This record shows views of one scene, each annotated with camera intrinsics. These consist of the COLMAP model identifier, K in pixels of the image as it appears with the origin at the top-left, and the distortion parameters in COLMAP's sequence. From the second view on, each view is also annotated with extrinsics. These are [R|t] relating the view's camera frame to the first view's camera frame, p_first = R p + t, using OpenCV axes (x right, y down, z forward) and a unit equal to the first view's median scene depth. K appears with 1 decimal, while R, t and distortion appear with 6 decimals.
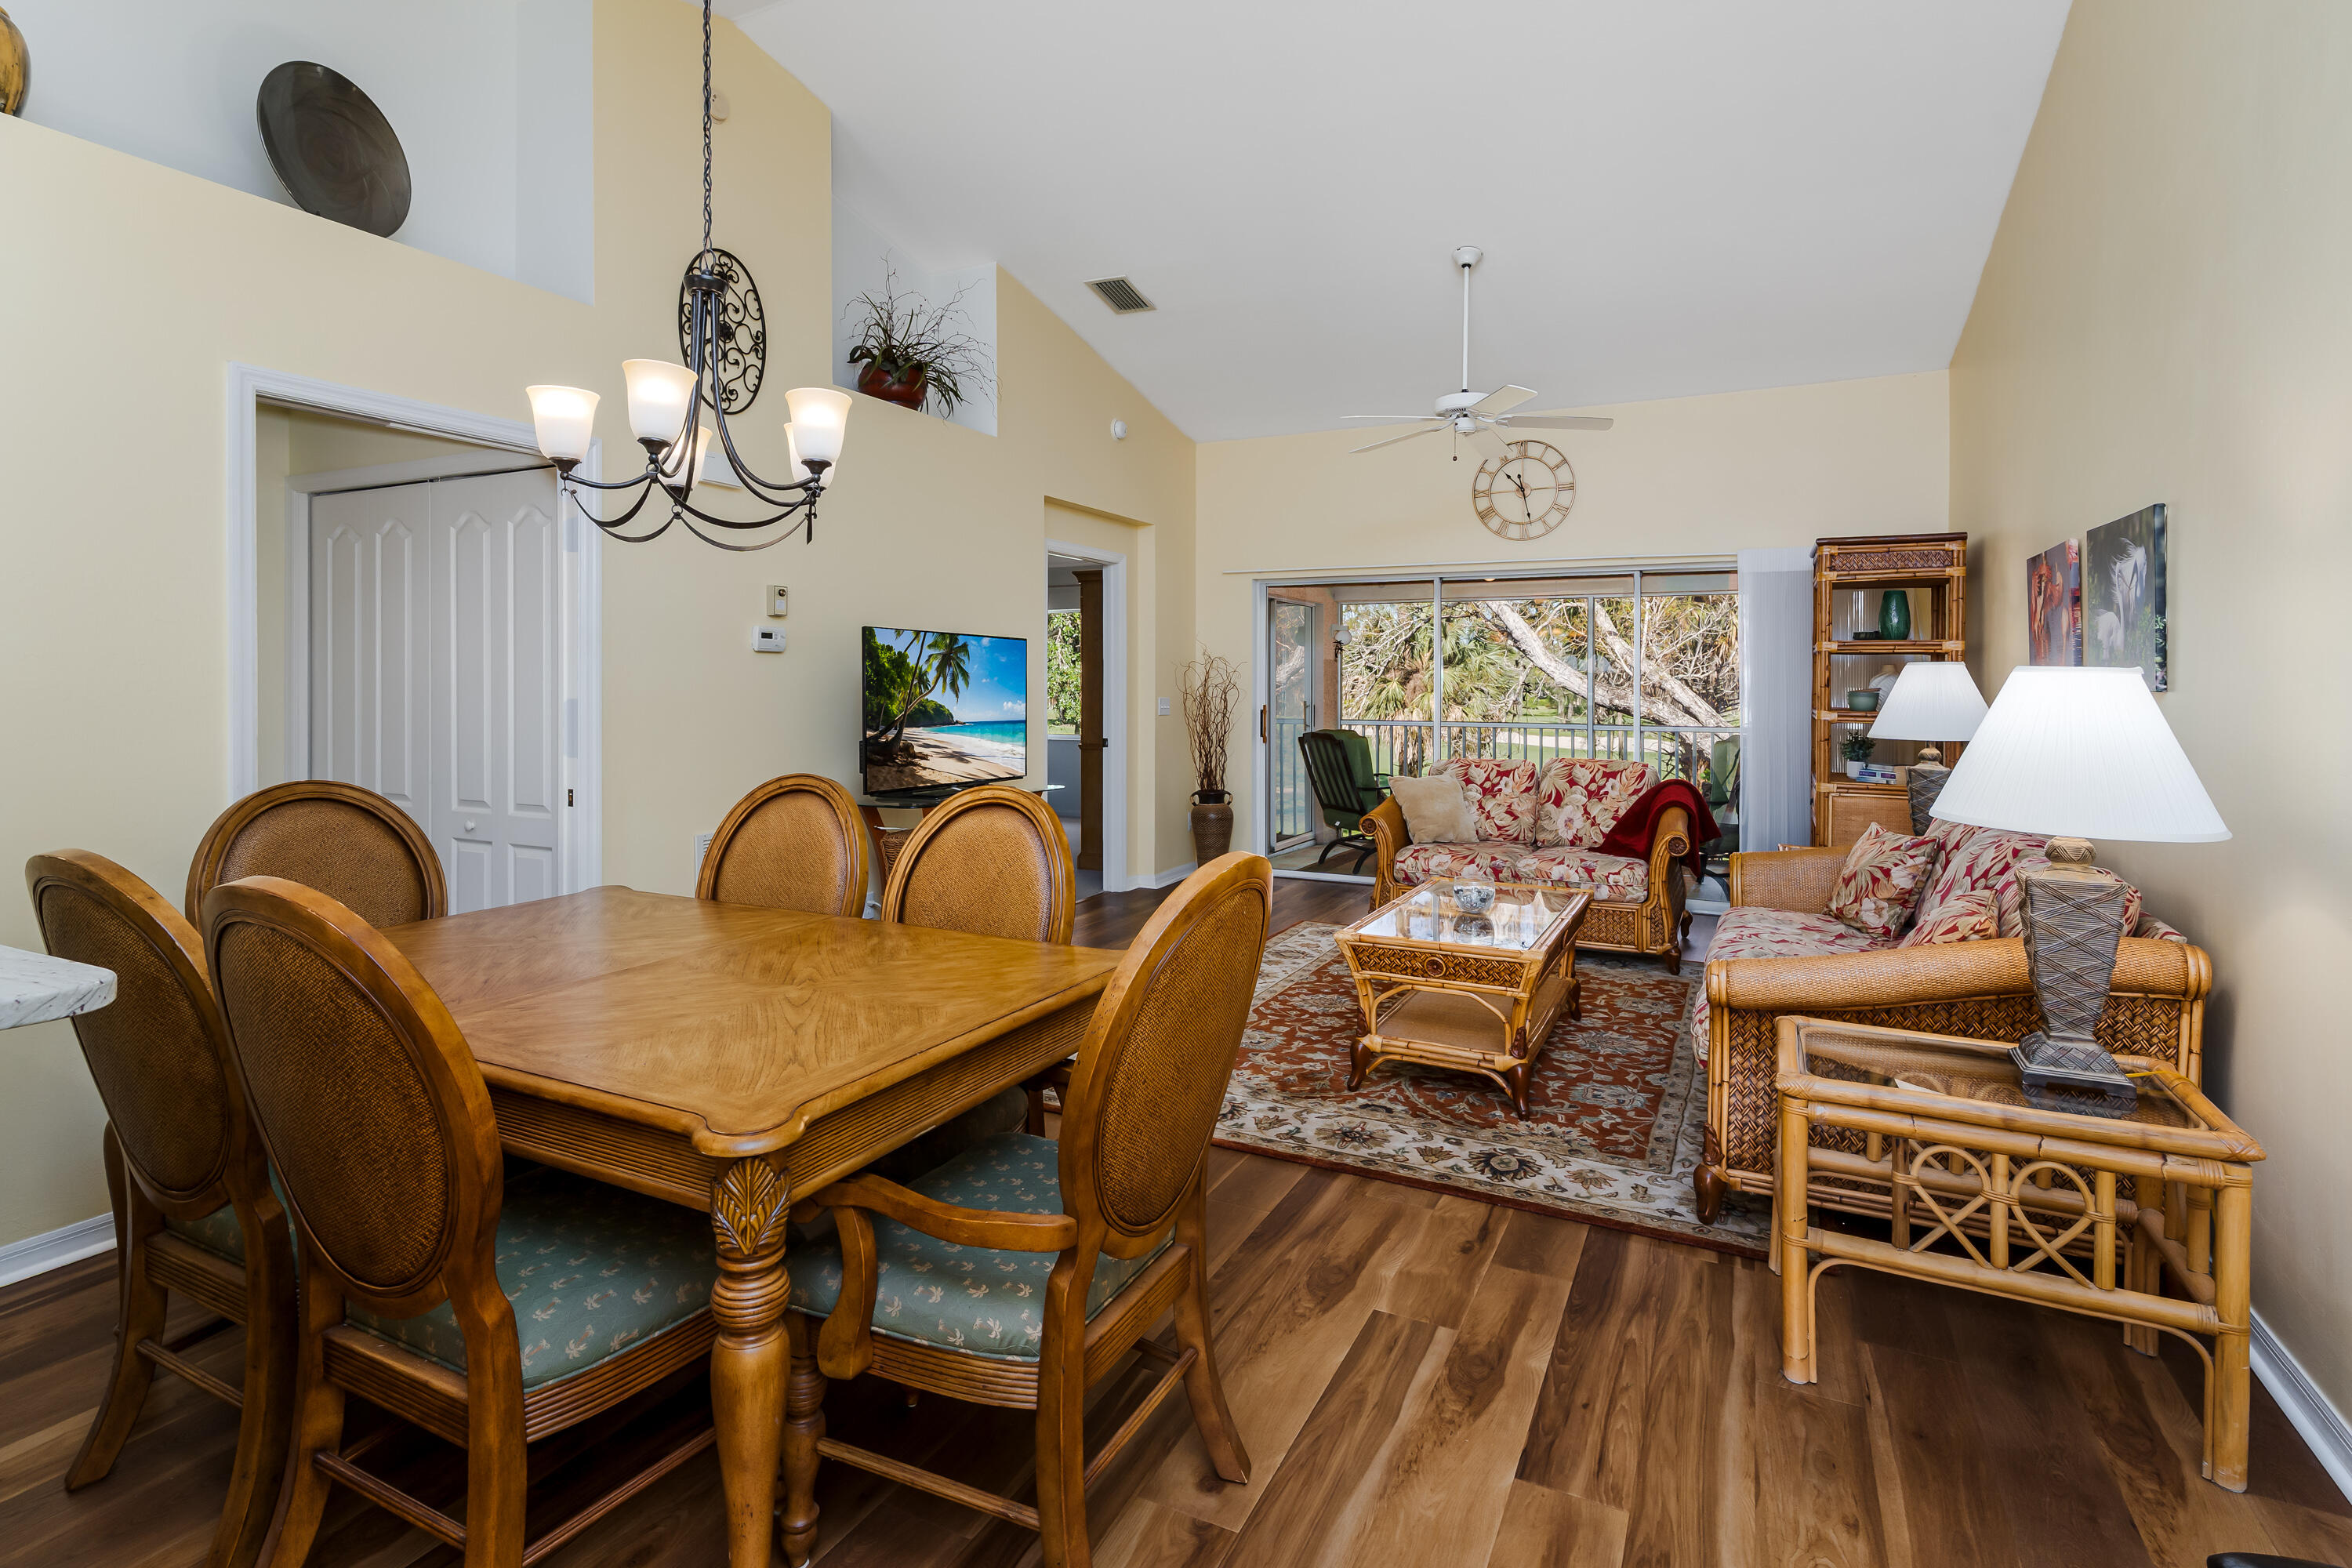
lens RADIAL K [[1153.1, 0, 1181.6], [0, 1153.1, 678.4], [0, 0, 1]] dist [-0.000403, 0.000145]
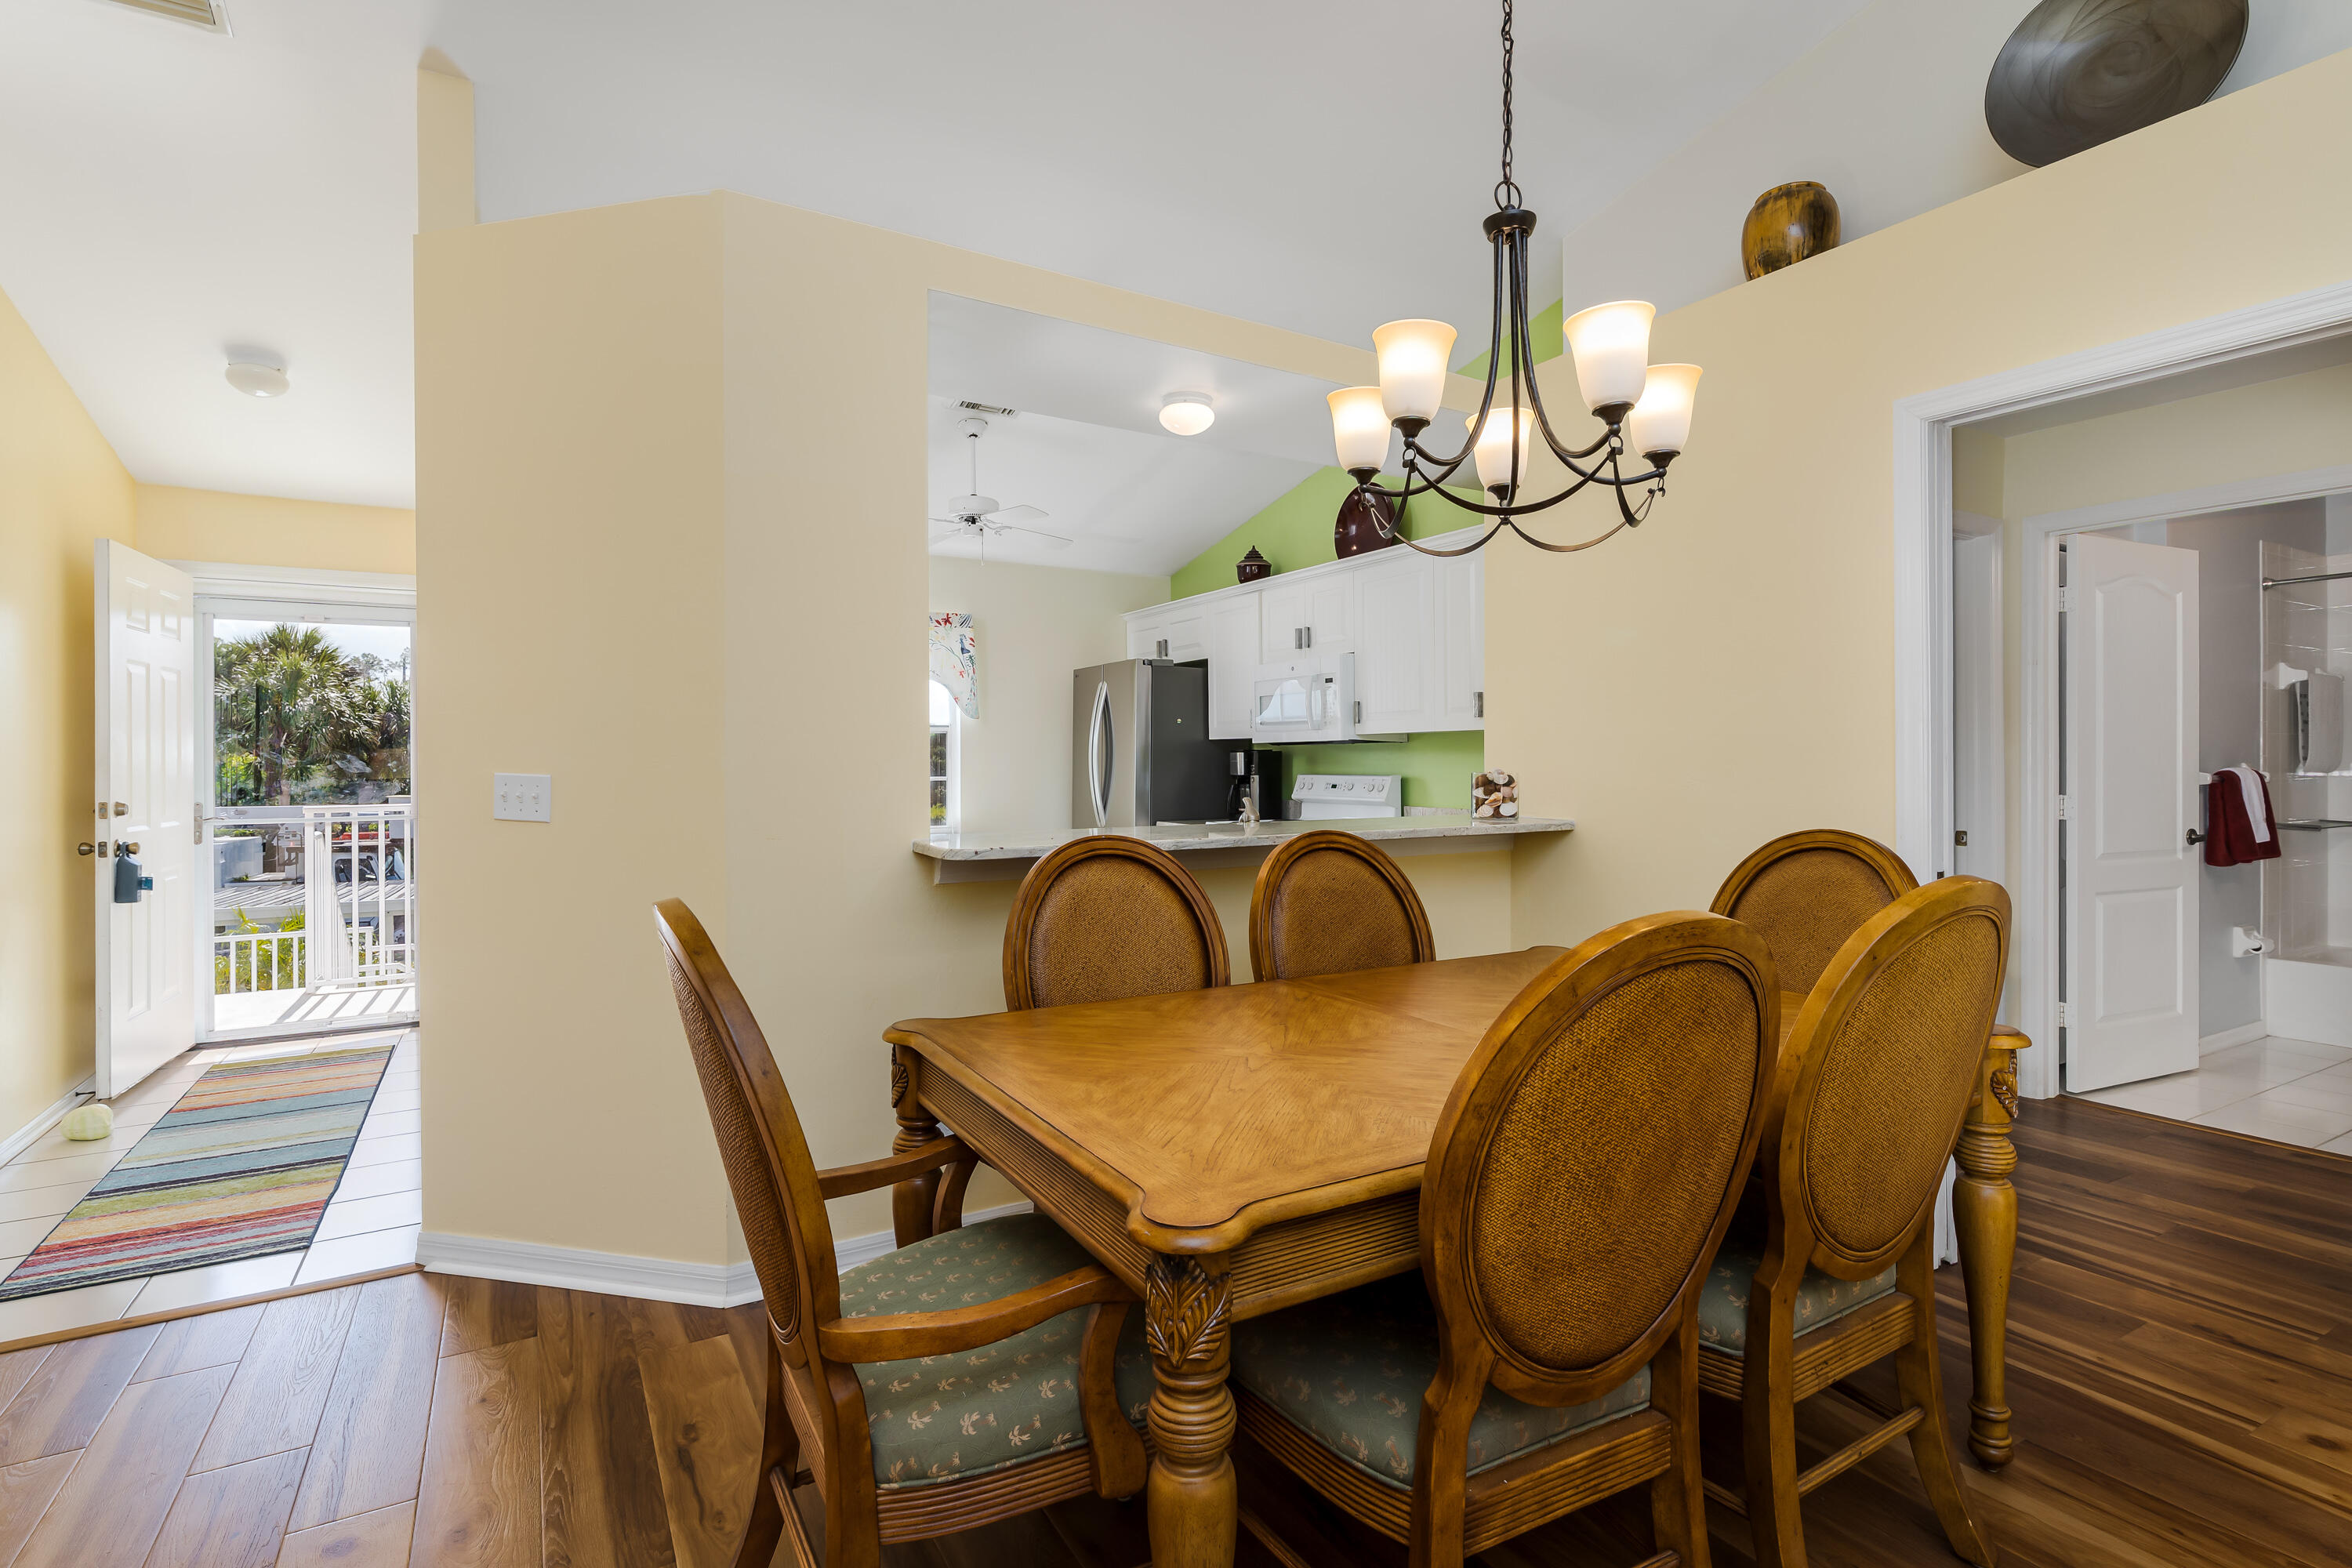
lens RADIAL K [[1137.0, 0, 1191.7], [0, 1137.0, 759.1], [0, 0, 1]] dist [0.000827, 0.000103]
pose [[-0.544846, -0.000763, -0.838536, 0.189944], [0.006123, 0.999969, -0.004889, 0.019303], [0.838514, -0.007798, -0.544824, 0.622417]]
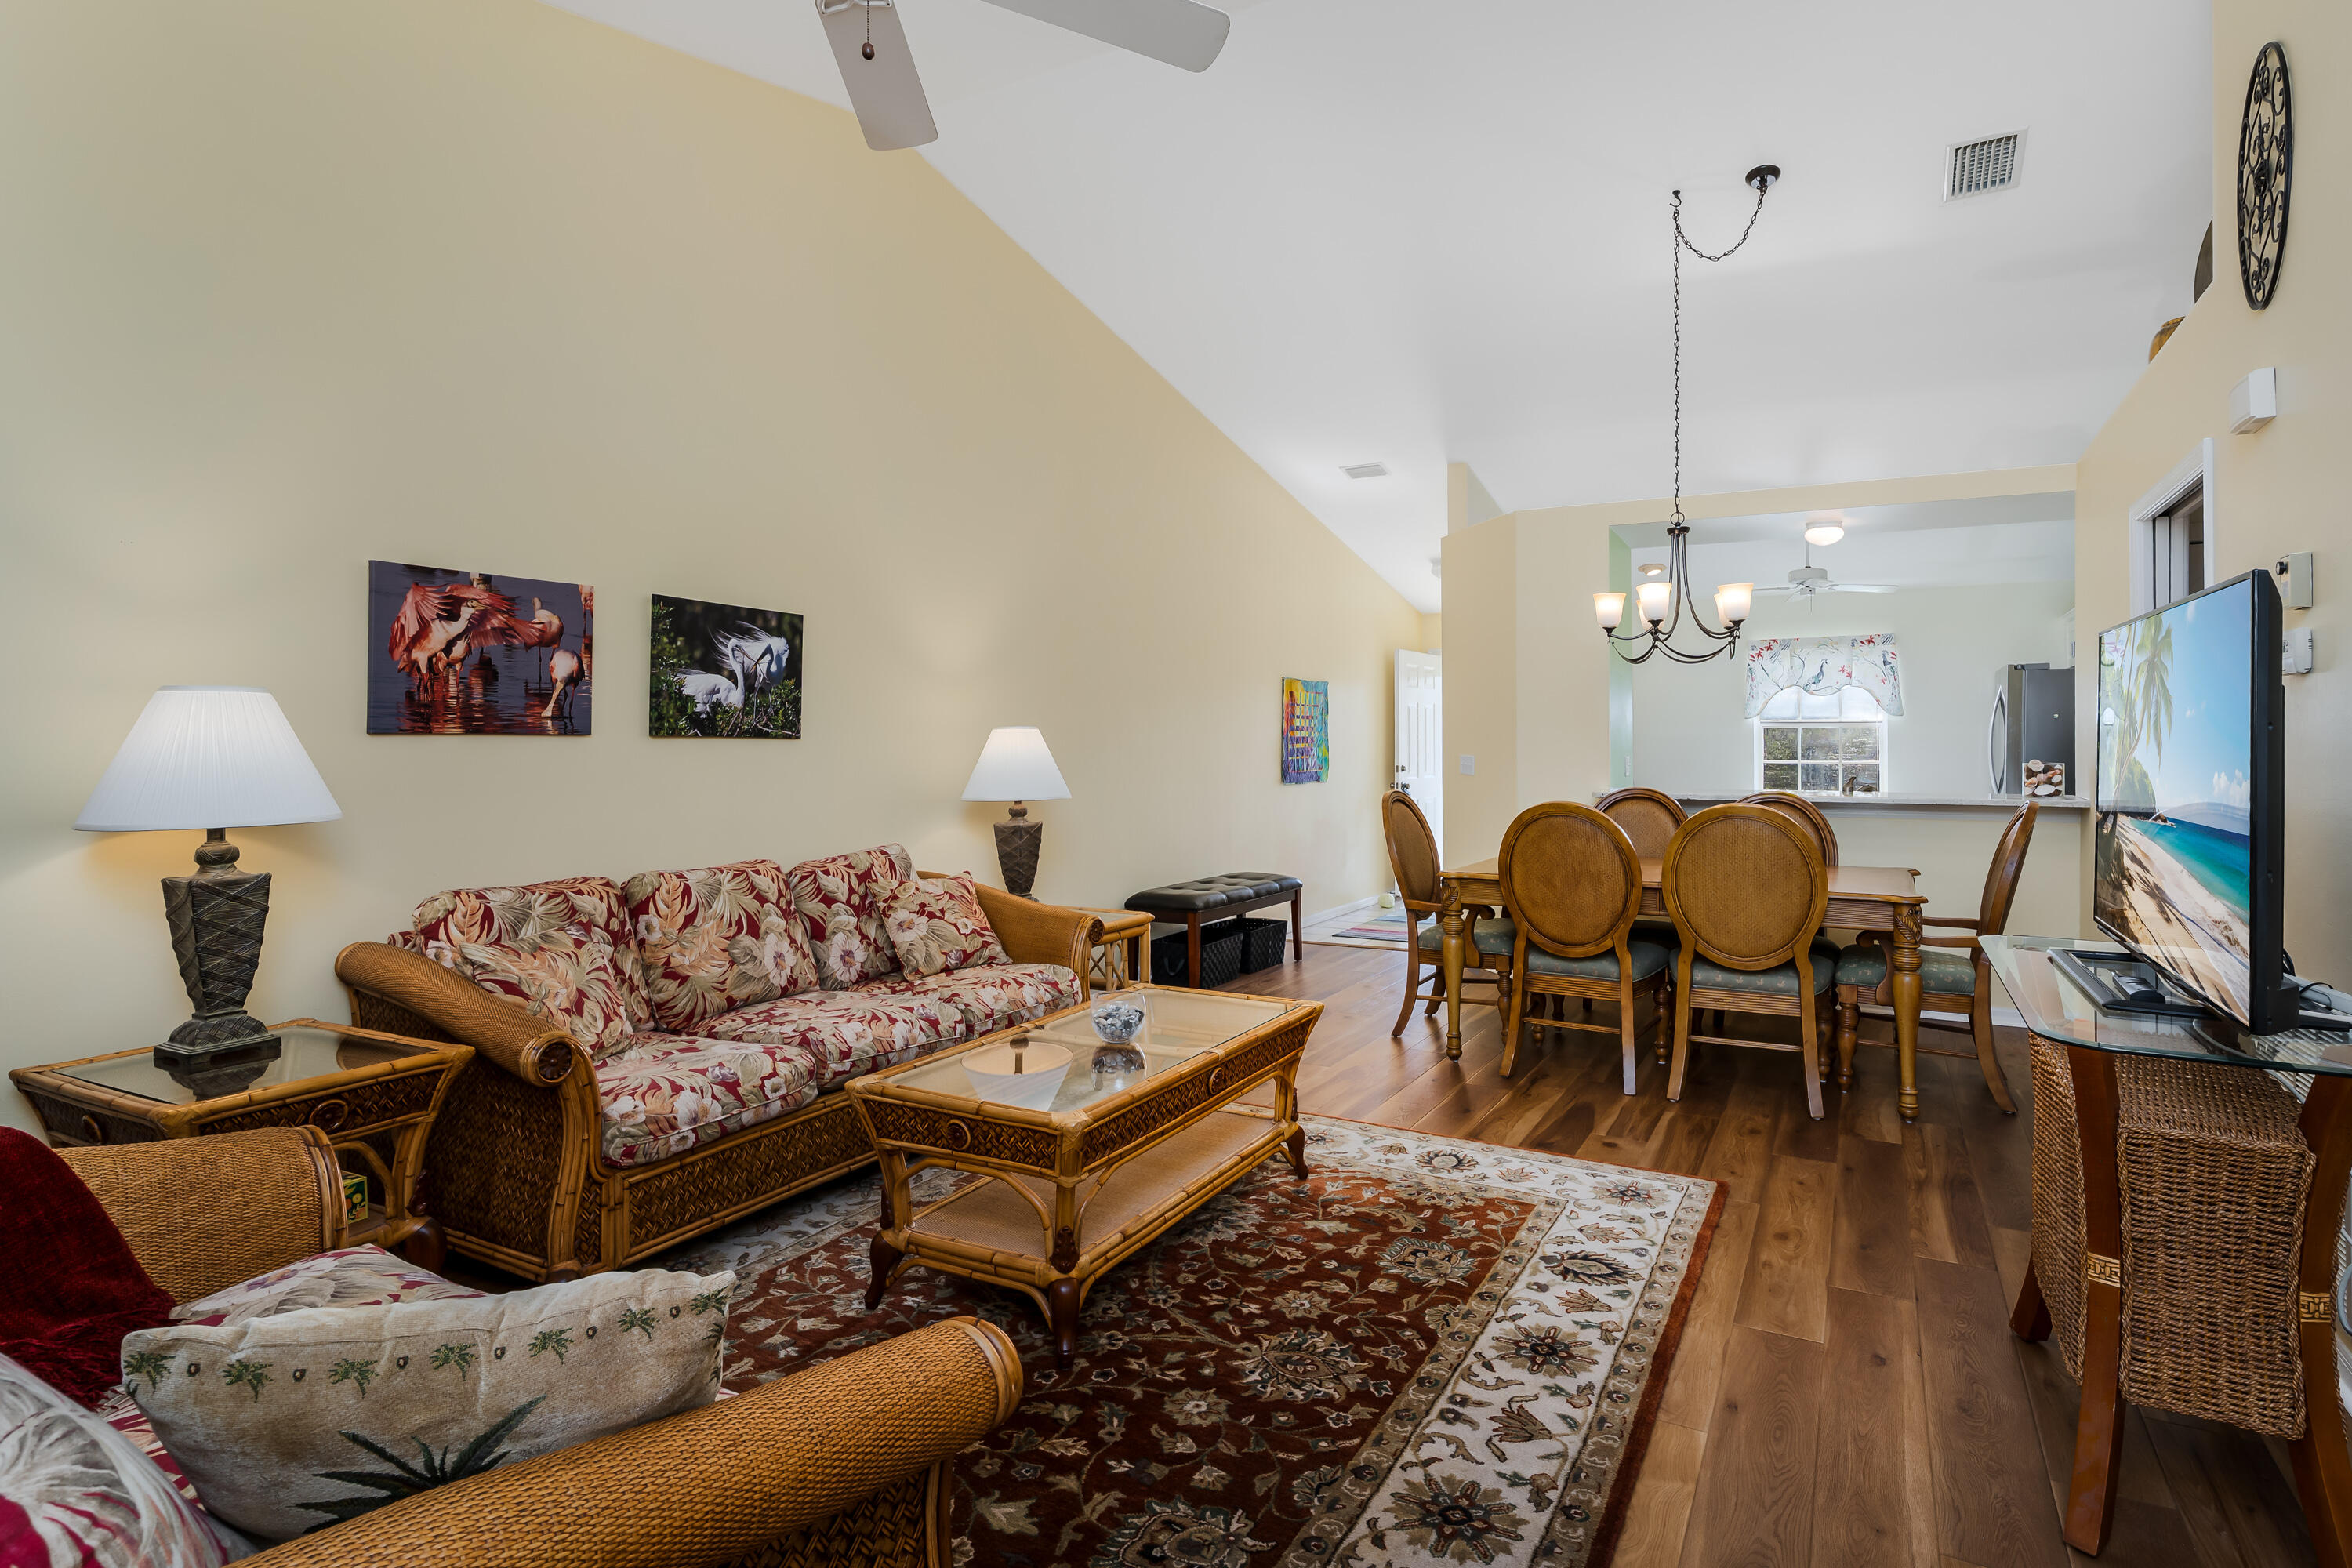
lens RADIAL K [[1172.9, 0, 1254.7], [0, 1172.9, 729.8], [0, 0, 1]] dist [0.000802, 0.000245]
pose [[-0.999855, -0.001639, 0.016928, 0.131209], [-0.001914, 0.999866, -0.016233, 0.014415], [-0.016899, -0.016263, -0.999725, 1.481013]]
